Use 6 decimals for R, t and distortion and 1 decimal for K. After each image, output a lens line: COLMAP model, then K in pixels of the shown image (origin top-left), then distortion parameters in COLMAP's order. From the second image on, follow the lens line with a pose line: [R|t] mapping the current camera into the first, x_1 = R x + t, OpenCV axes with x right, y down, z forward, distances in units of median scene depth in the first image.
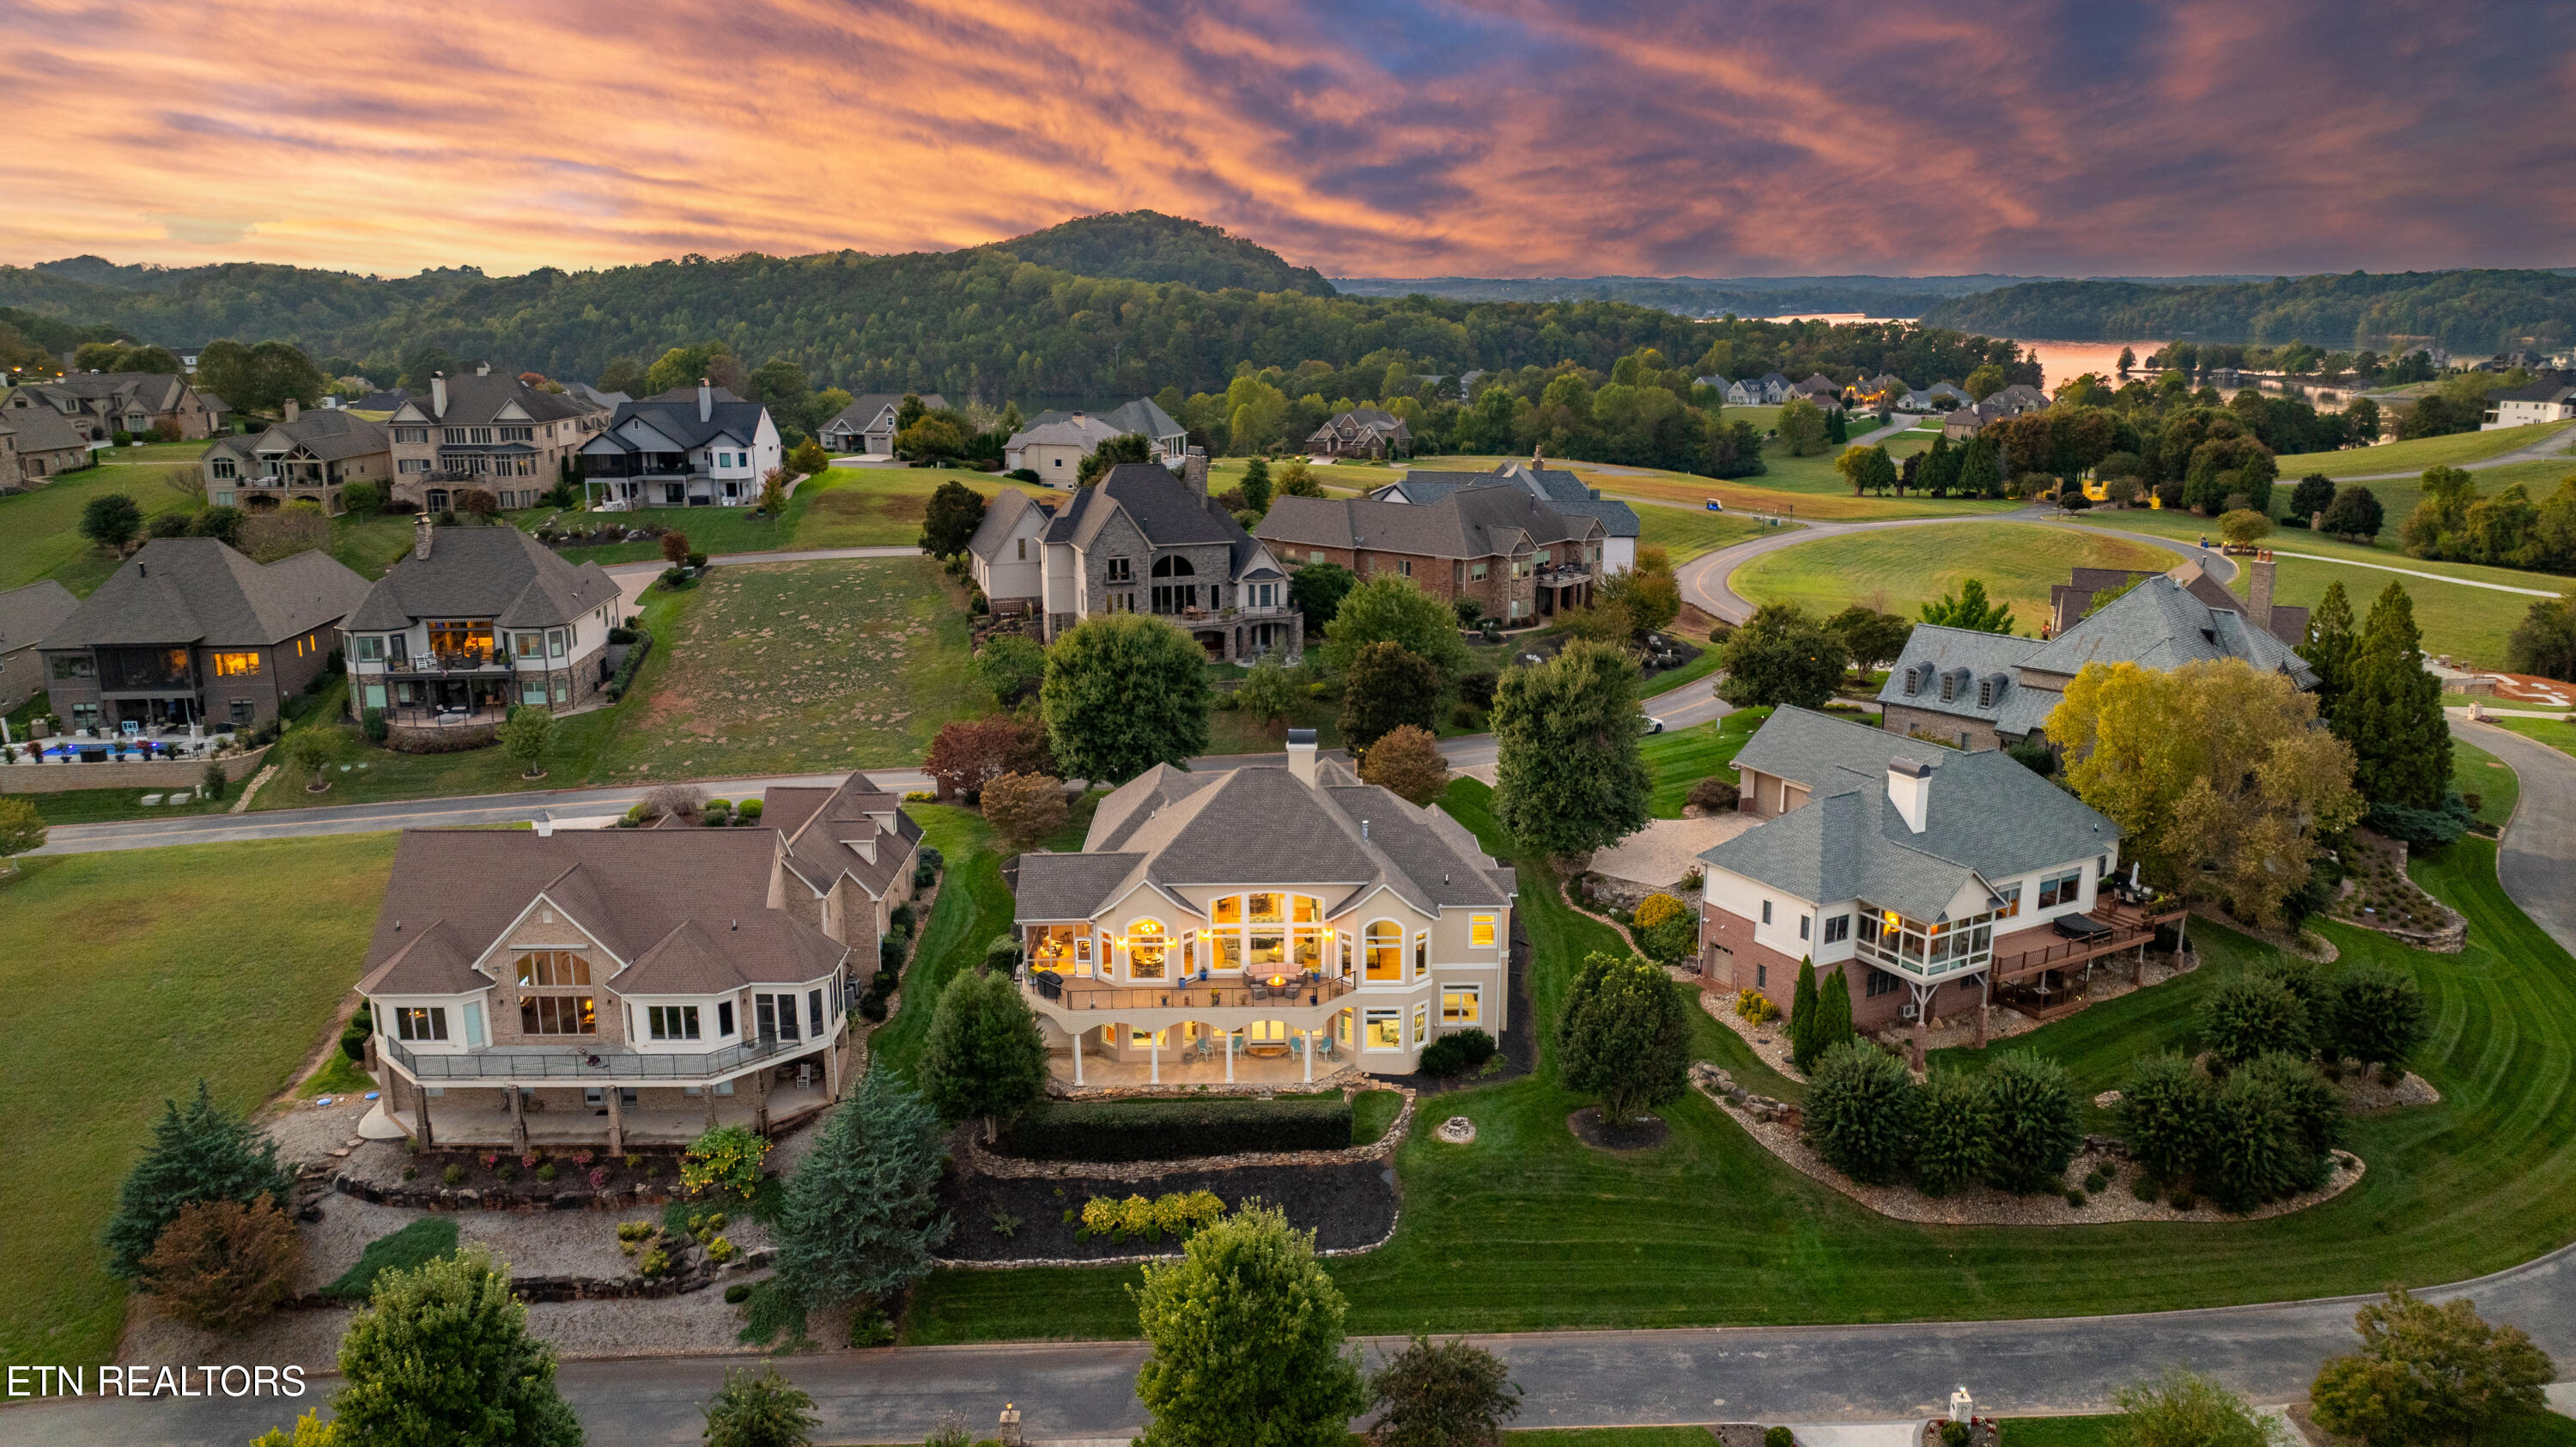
lens RADIAL K [[1815.0, 0, 1290.7], [0, 1815.0, 721.3], [0, 0, 1]] dist [-0.021533, -0.003013]
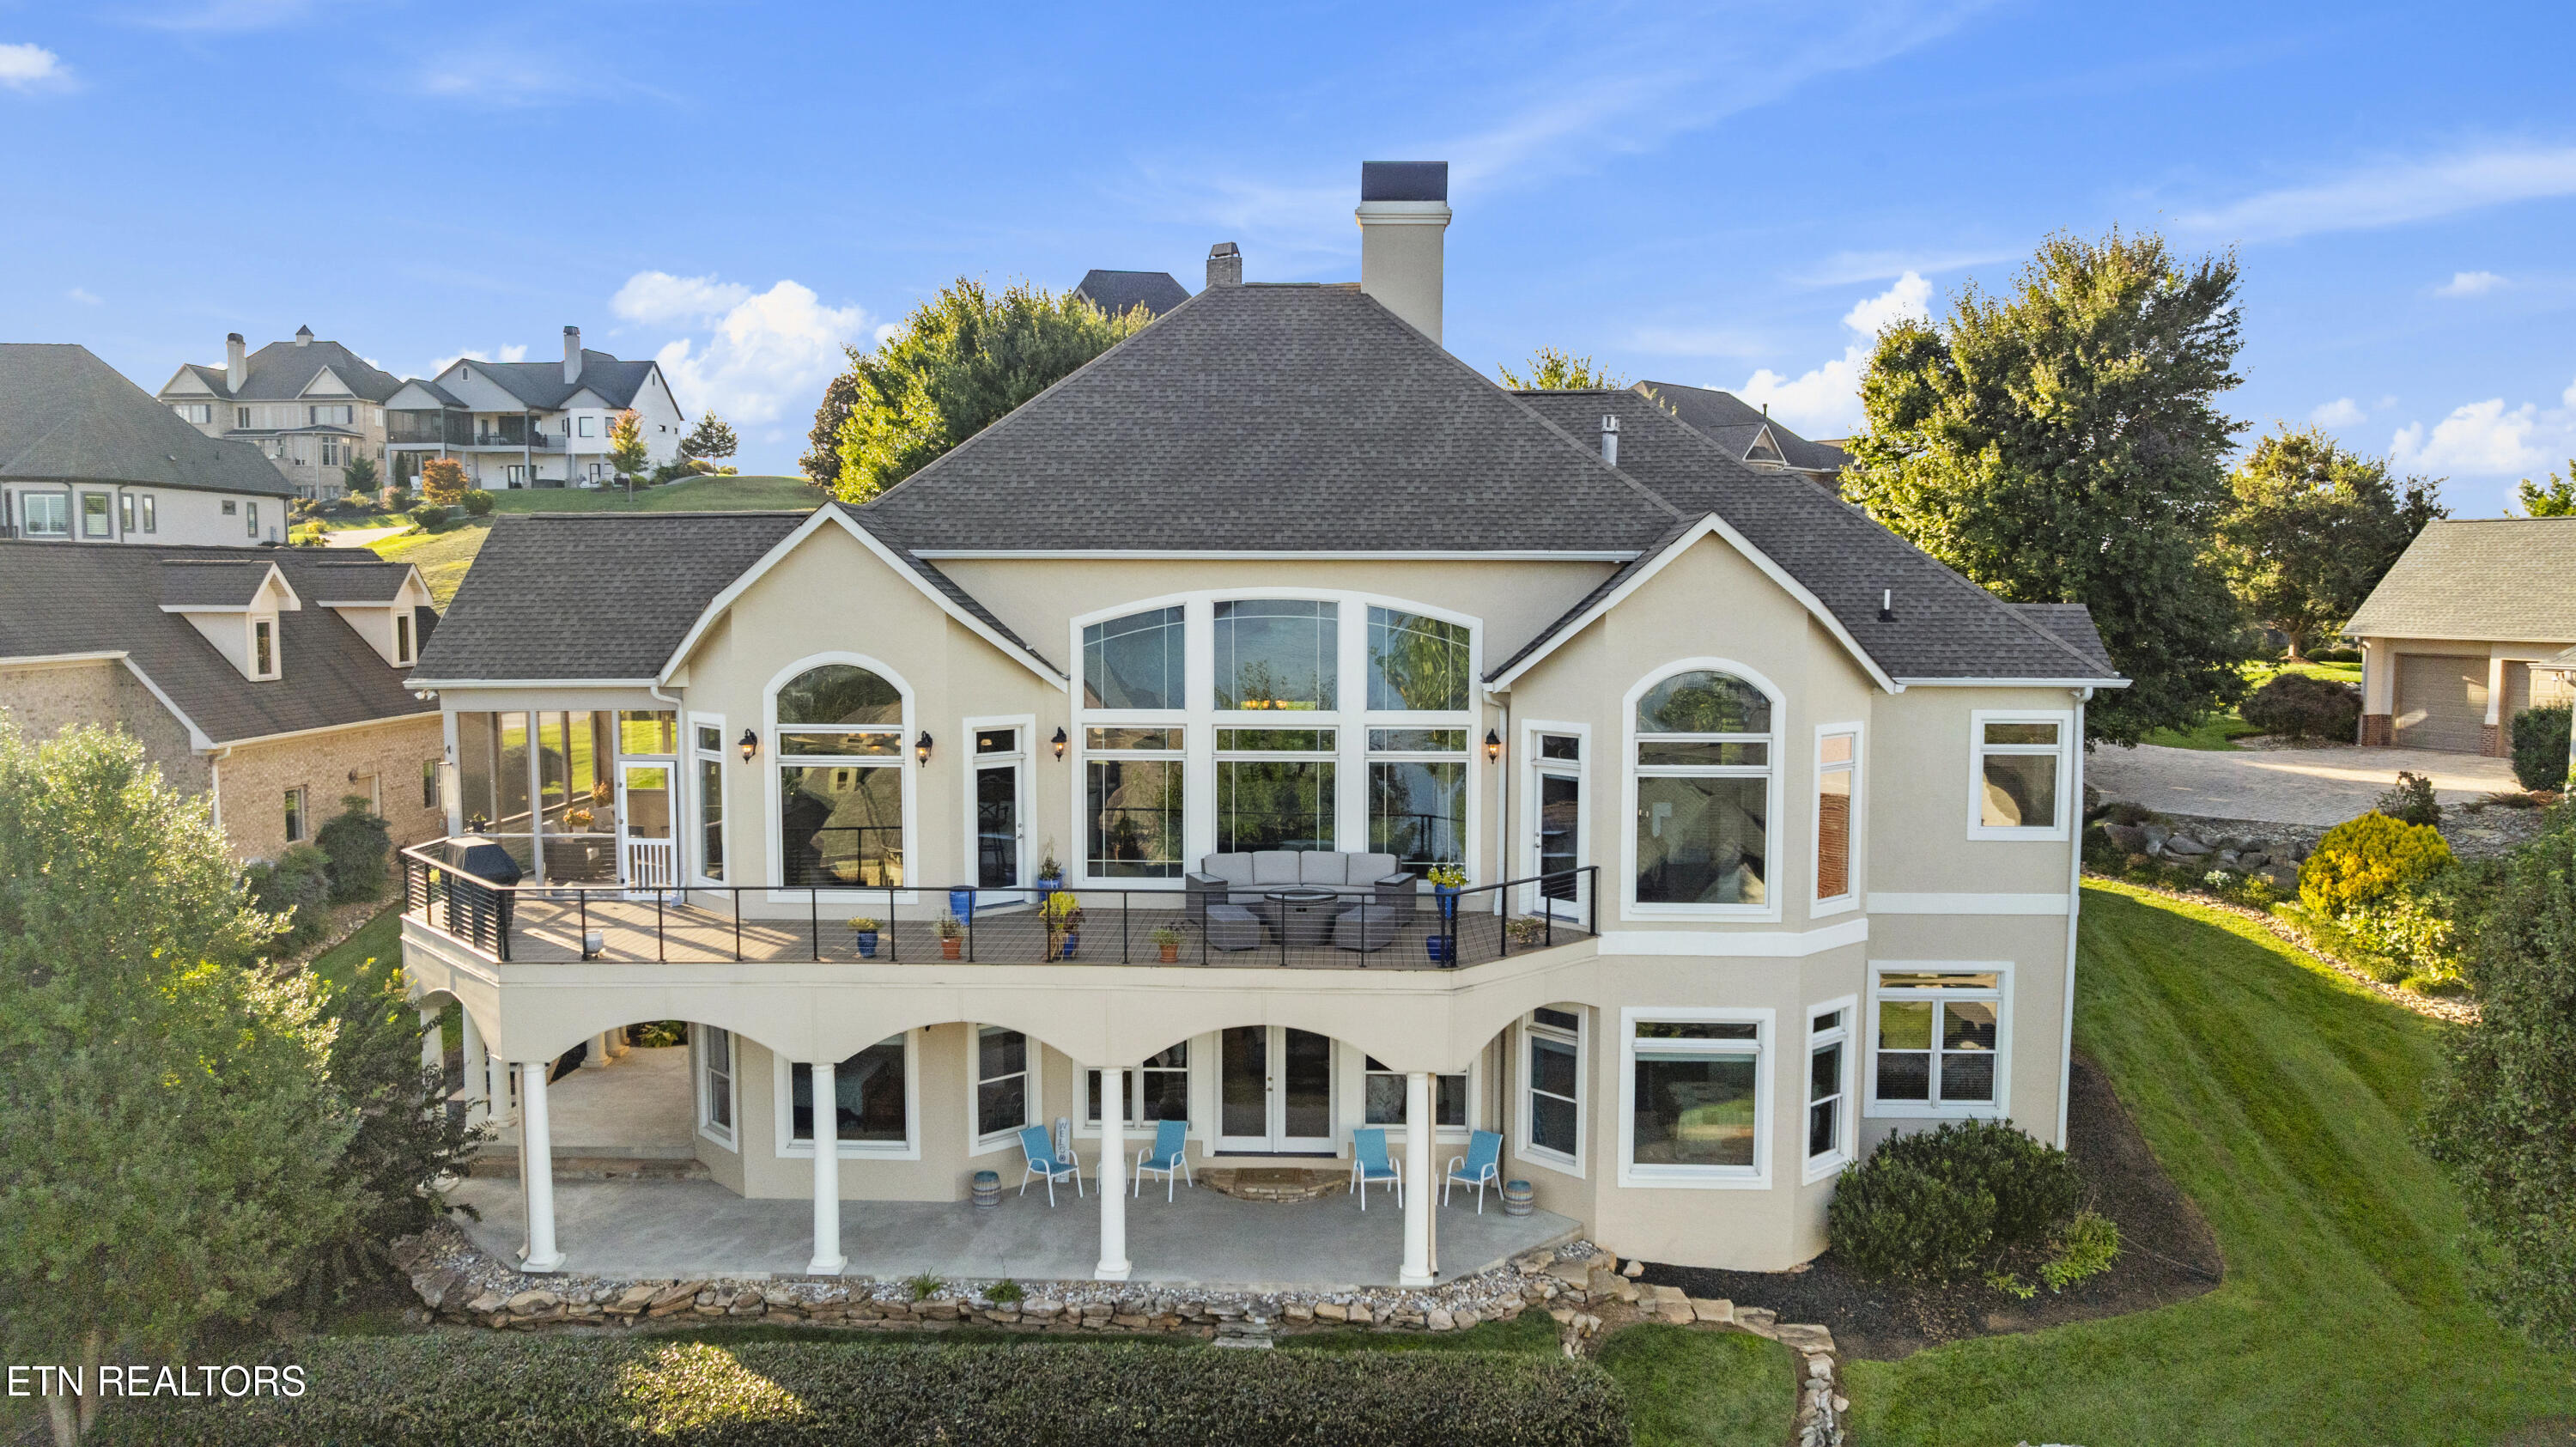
lens RADIAL K [[1805.2, 0, 1285.8], [0, 1805.2, 717.1], [0, 0, 1]] dist [-0.025219, 0.001730]
pose [[0.998477, 0.011495, -0.053965, 0.003782], [-0.019746, 0.987727, -0.154939, 0.155402], [0.051522, 0.155768, 0.986449, 0.716981]]
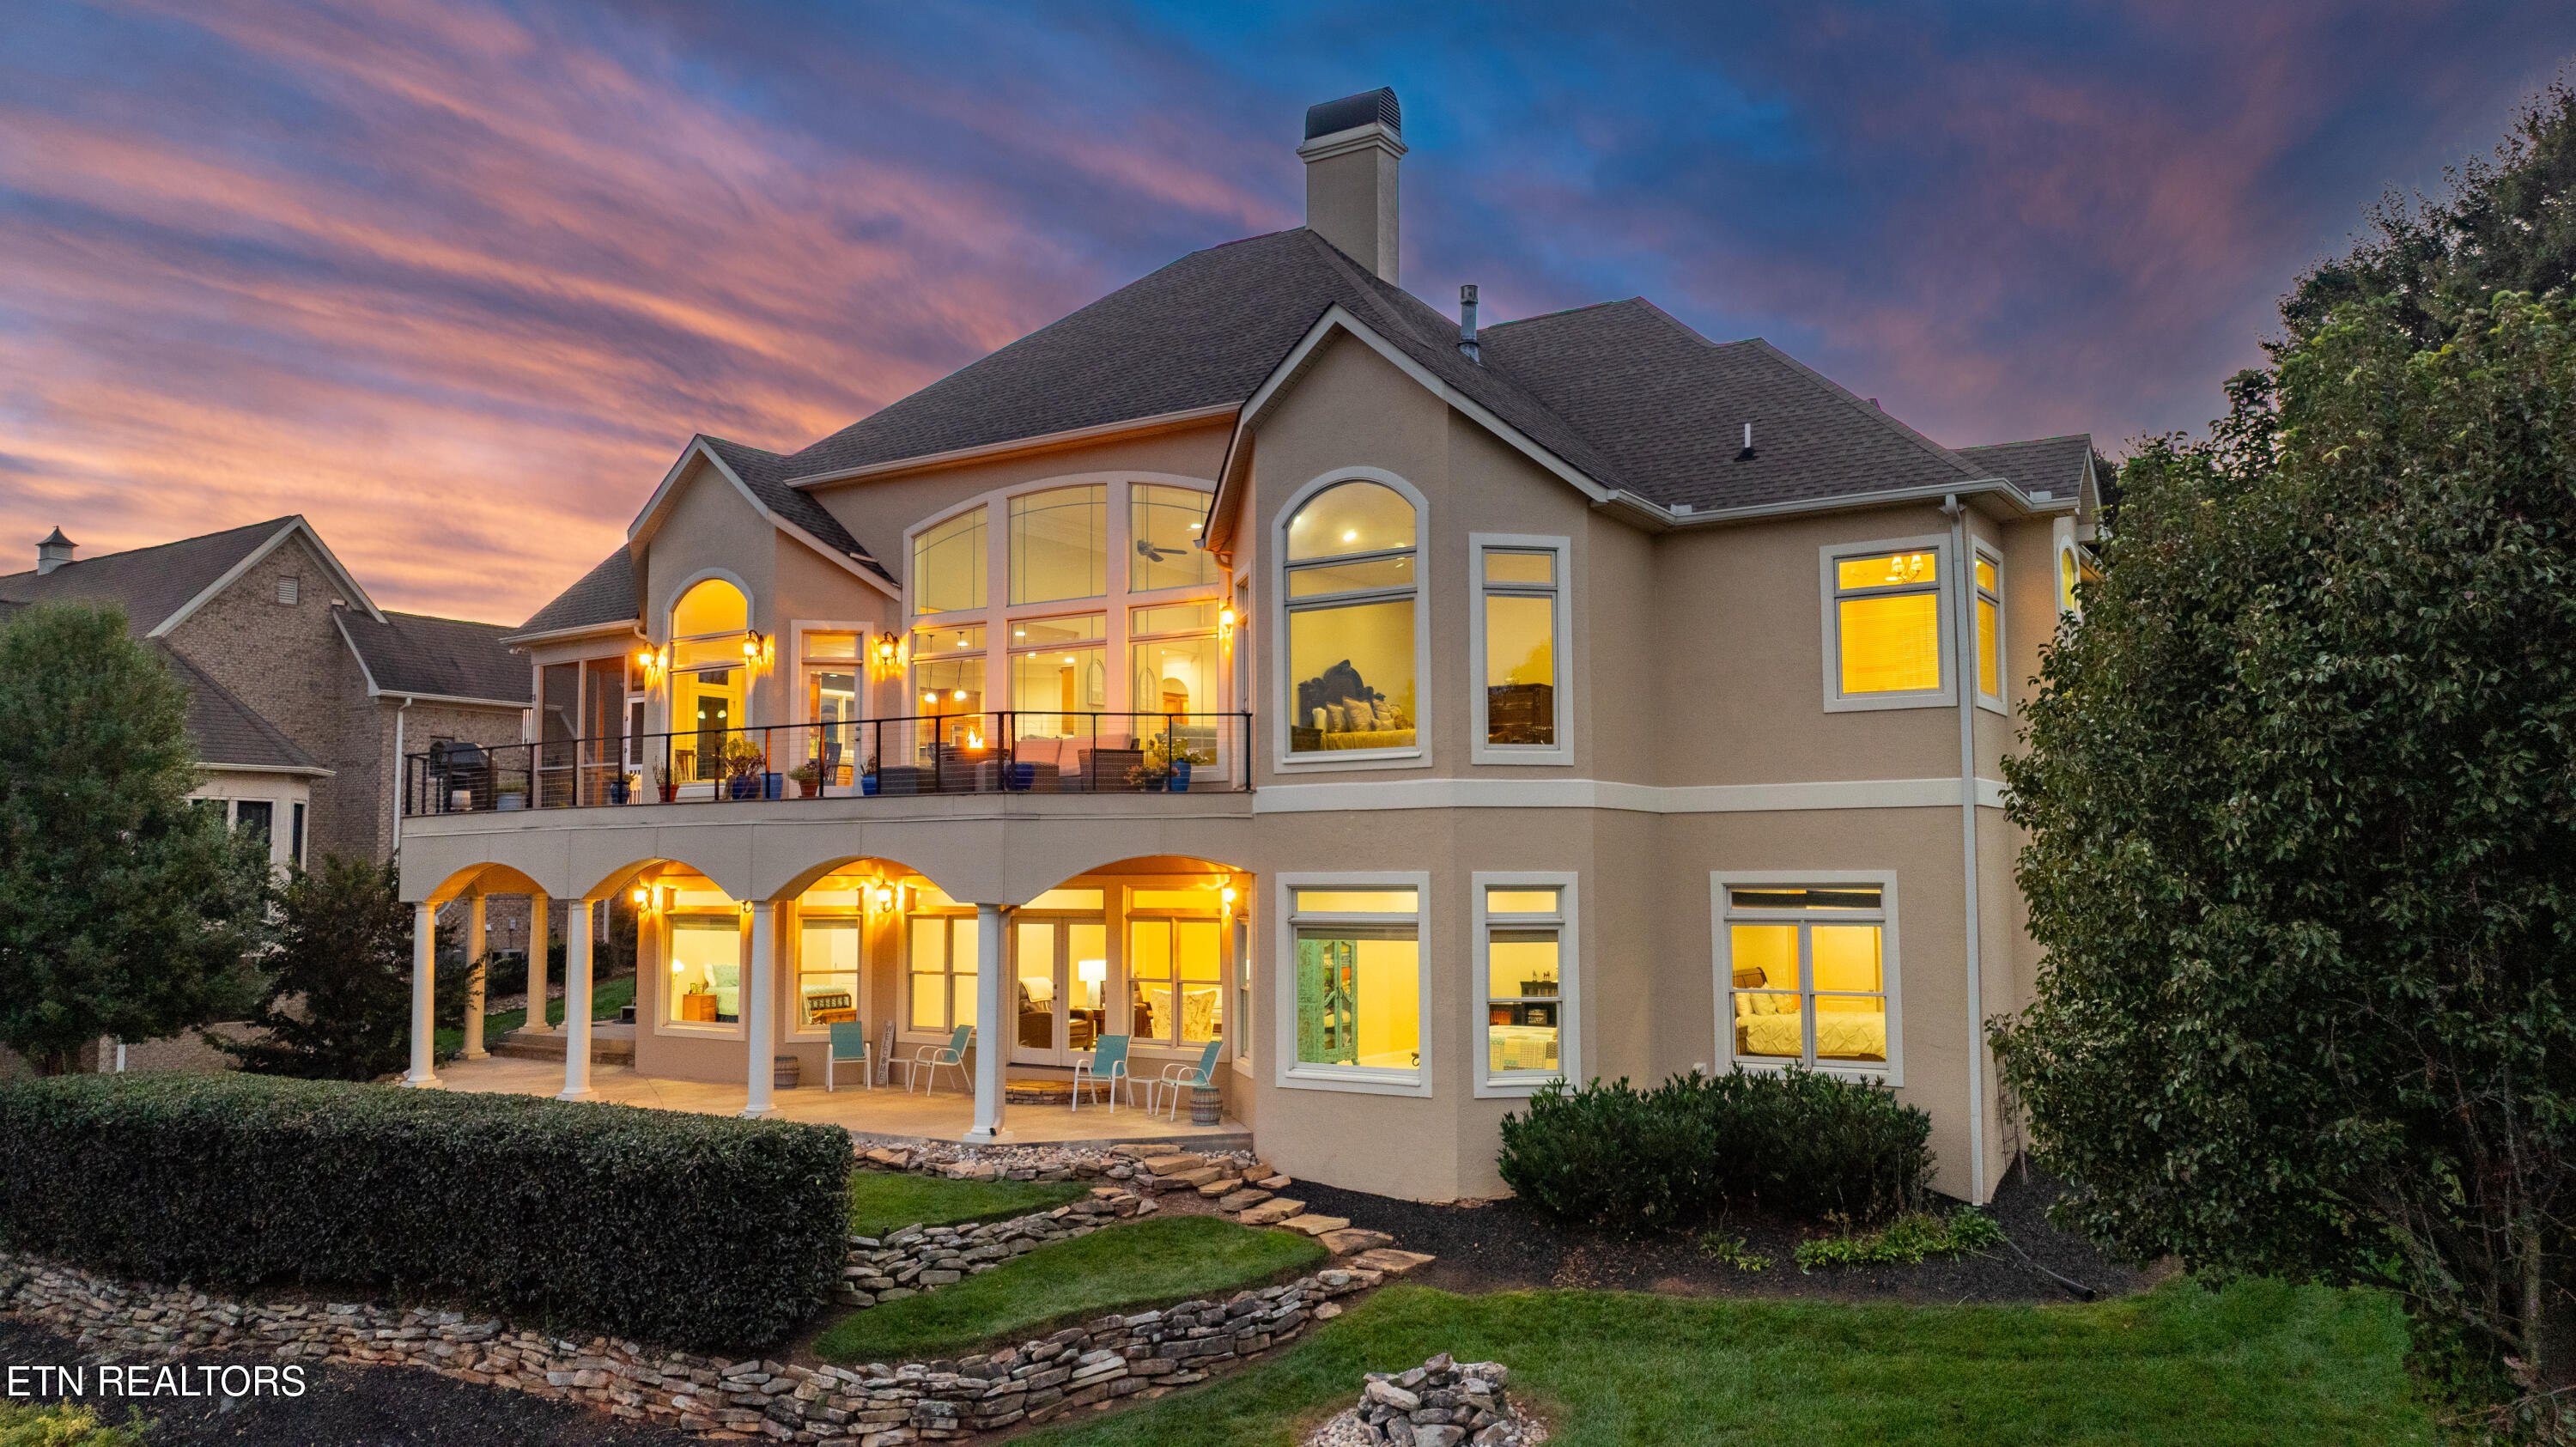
lens RADIAL K [[1815.0, 0, 1293.6], [0, 1815.0, 725.6], [0, 0, 1]] dist [-0.021533, -0.003013]
pose [[0.834863, -0.045221, -0.548598, 0.169592], [-0.128317, 0.953175, -0.273846, 0.200913], [0.535293, 0.299018, 0.789968, 0.798489]]
